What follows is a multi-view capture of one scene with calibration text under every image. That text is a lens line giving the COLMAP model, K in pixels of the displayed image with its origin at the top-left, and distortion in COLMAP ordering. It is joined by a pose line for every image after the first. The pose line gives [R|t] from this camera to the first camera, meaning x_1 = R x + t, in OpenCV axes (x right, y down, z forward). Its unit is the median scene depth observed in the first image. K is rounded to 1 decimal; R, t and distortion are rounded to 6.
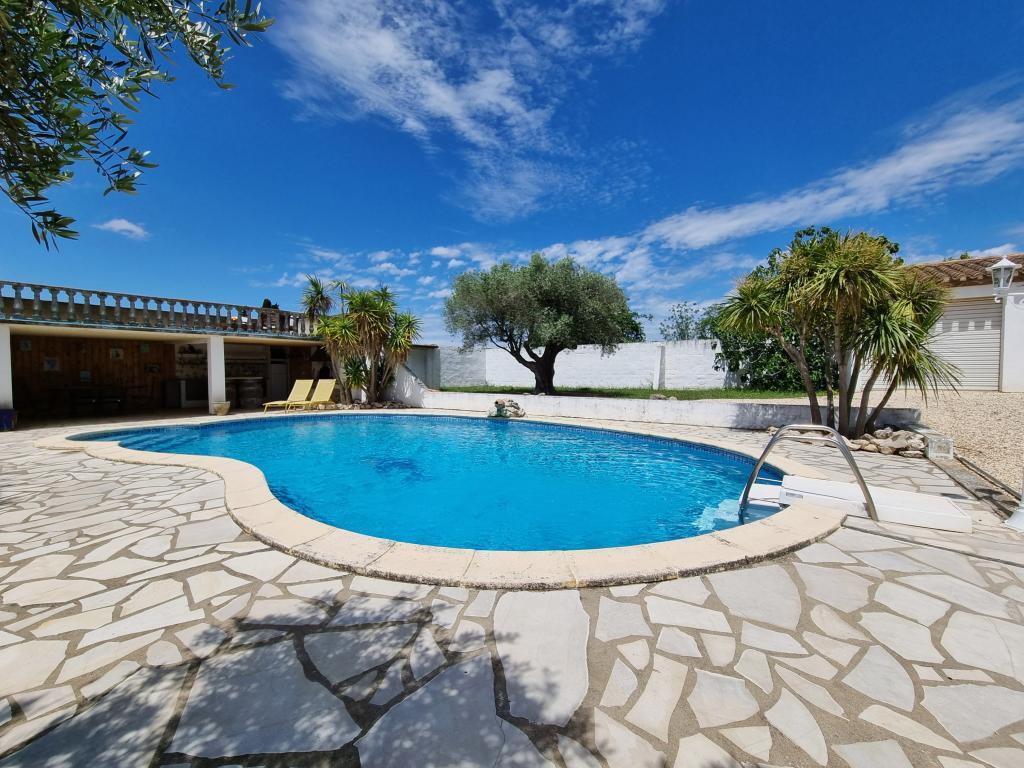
lens RADIAL K [[417.6, 0, 509.9], [0, 417.6, 394.9], [0, 0, 1]] dist [-0.003114, -0.000099]
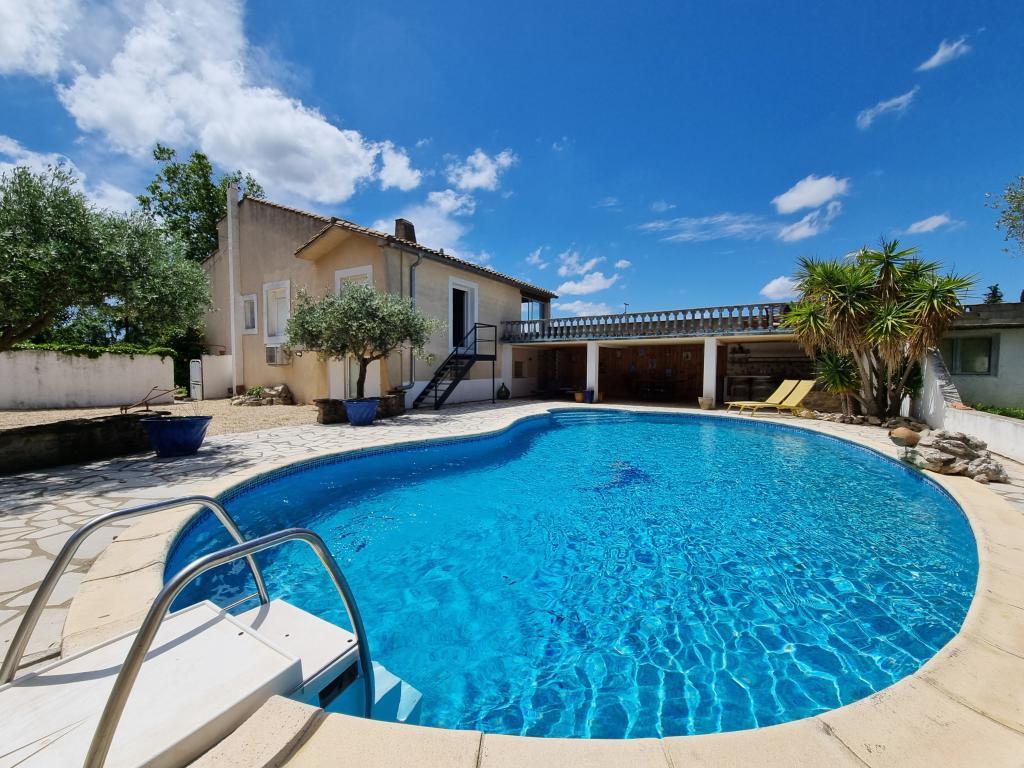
lens RADIAL K [[417.6, 0, 509.9], [0, 417.6, 394.9], [0, 0, 1]] dist [-0.003114, -0.000099]
pose [[0.083990, 0.066661, -0.994234, 0.432959], [-0.062097, 0.996171, 0.061545, -0.031419], [0.994530, 0.056570, 0.087808, 0.479484]]
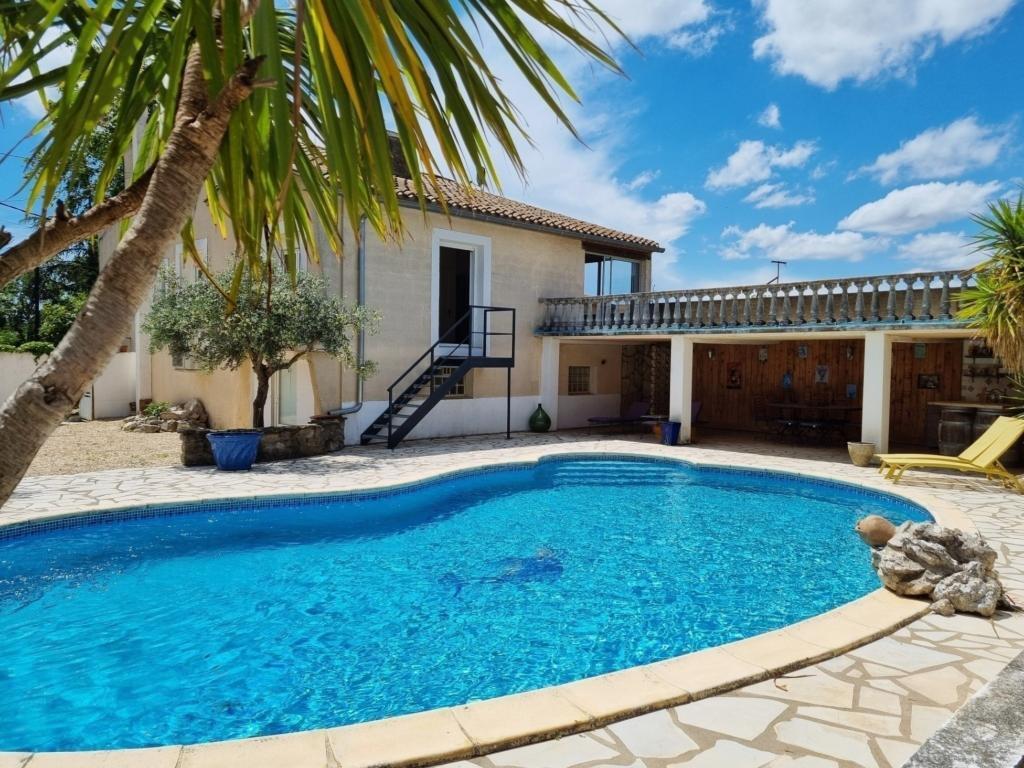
lens RADIAL K [[776.7, 0, 512.0], [0, 776.7, 406.9], [0, 0, 1]] dist [0.012910, 0.000424]
pose [[-0.139778, 0.055814, -0.988609, 0.569435], [-0.071797, 0.995211, 0.066338, -0.087818], [0.987576, 0.080252, -0.135101, 0.799709]]
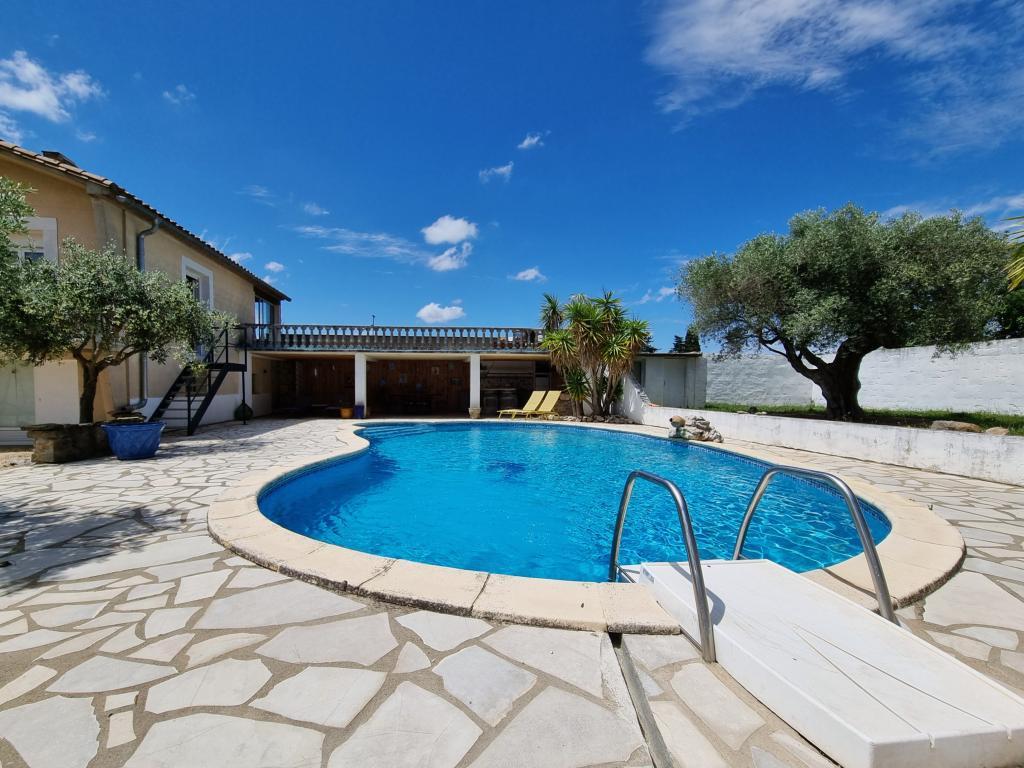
lens RADIAL K [[446.9, 0, 483.6], [0, 446.9, 418.6], [0, 0, 1]] dist [0.001065, 0.000104]
pose [[0.685711, 0.056176, -0.725703, 0.341362], [-0.047405, 0.998347, 0.032488, 0.005253], [0.726329, 0.012124, 0.687240, 0.144167]]
